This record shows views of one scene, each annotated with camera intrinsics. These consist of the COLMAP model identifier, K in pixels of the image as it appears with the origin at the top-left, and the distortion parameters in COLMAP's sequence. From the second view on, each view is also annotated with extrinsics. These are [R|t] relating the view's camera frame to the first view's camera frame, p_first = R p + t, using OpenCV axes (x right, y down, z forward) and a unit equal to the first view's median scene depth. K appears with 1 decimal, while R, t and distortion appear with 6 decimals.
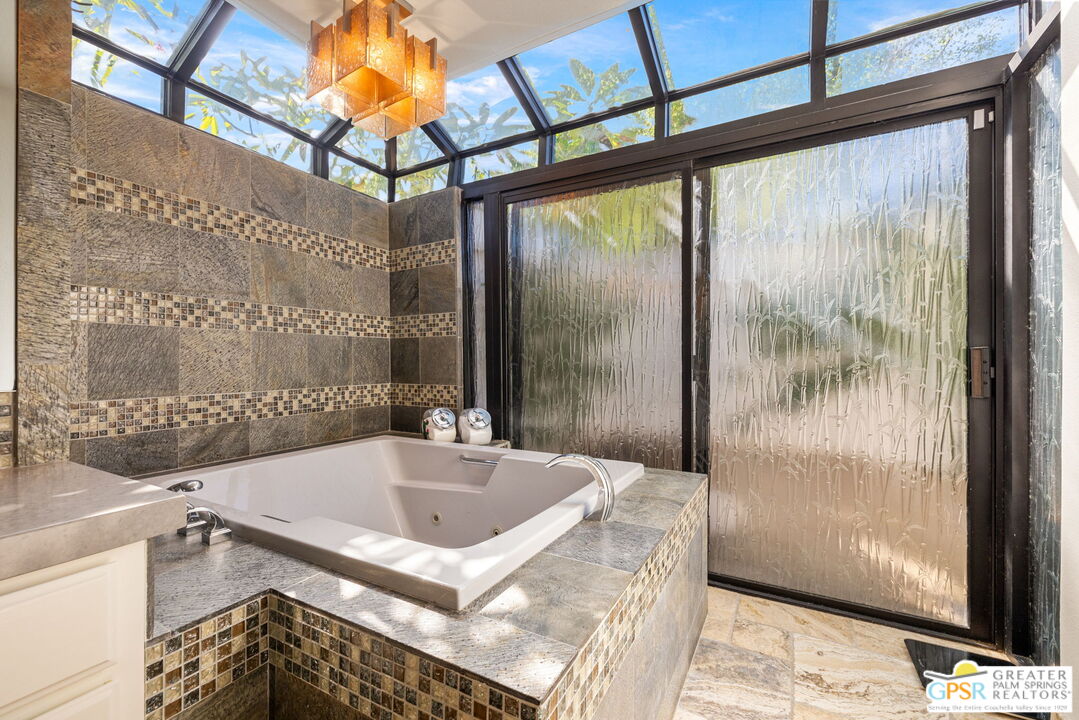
lens RADIAL K [[468.6, 0, 536.6], [0, 468.6, 361.0], [0, 0, 1]] dist [0.003778, 0.001142]
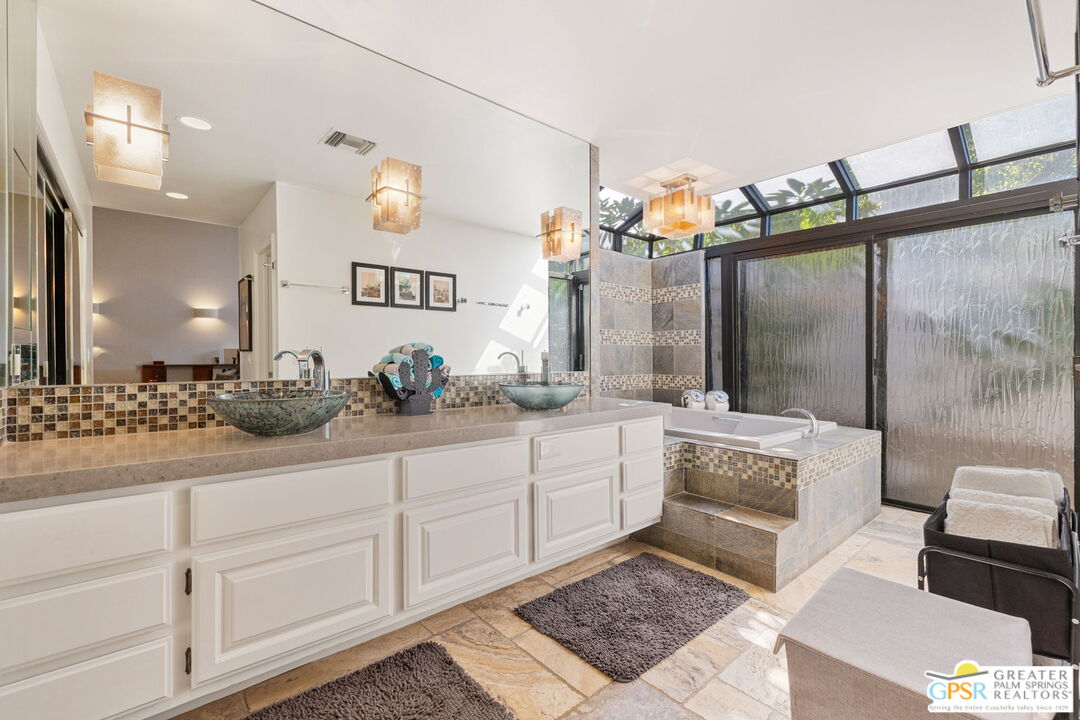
lens RADIAL K [[469.1, 0, 543.8], [0, 469.1, 353.5], [0, 0, 1]] dist [0.003778, 0.001142]
pose [[0.940506, 0.002815, -0.339767, -0.139065], [-0.005360, 0.999964, -0.006552, -0.011333], [0.339736, 0.007983, 0.940487, -0.698108]]
